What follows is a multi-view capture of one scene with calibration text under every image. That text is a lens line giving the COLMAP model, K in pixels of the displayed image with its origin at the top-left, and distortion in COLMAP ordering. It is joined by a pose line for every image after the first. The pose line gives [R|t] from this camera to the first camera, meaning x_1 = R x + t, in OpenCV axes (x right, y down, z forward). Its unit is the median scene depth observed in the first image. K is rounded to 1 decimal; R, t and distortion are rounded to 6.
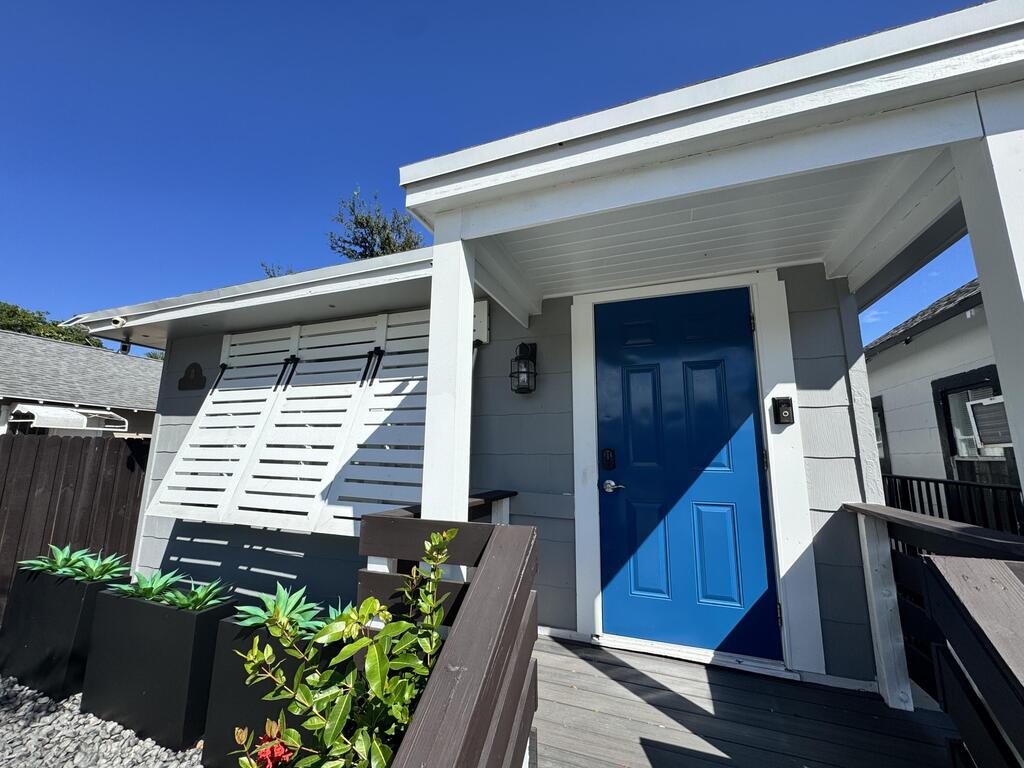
lens RADIAL K [[408.4, 0, 512.0], [0, 408.4, 384.0], [0, 0, 1]] dist [-0.002147, -0.000154]
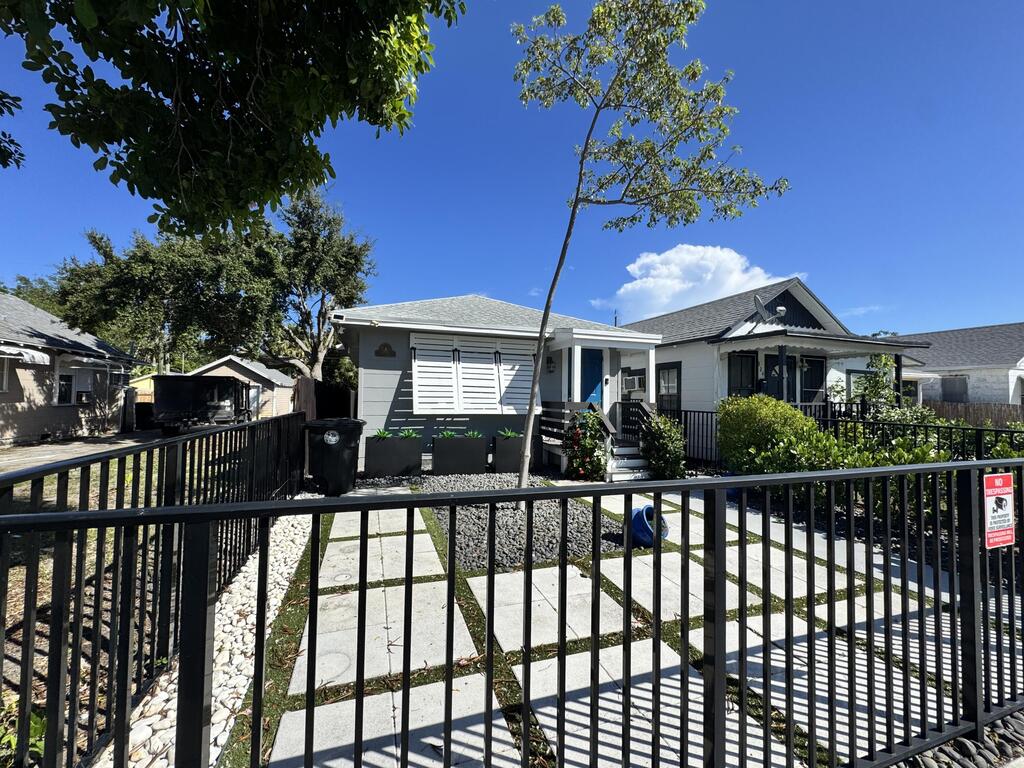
lens RADIAL K [[408.4, 0, 512.0], [0, 408.4, 384.0], [0, 0, 1]] dist [-0.002147, -0.000154]
pose [[0.764348, 0.021238, 0.644454, -2.201264], [-0.114665, 0.988004, 0.103438, -0.180973], [-0.634526, -0.152959, 0.757615, -1.258721]]
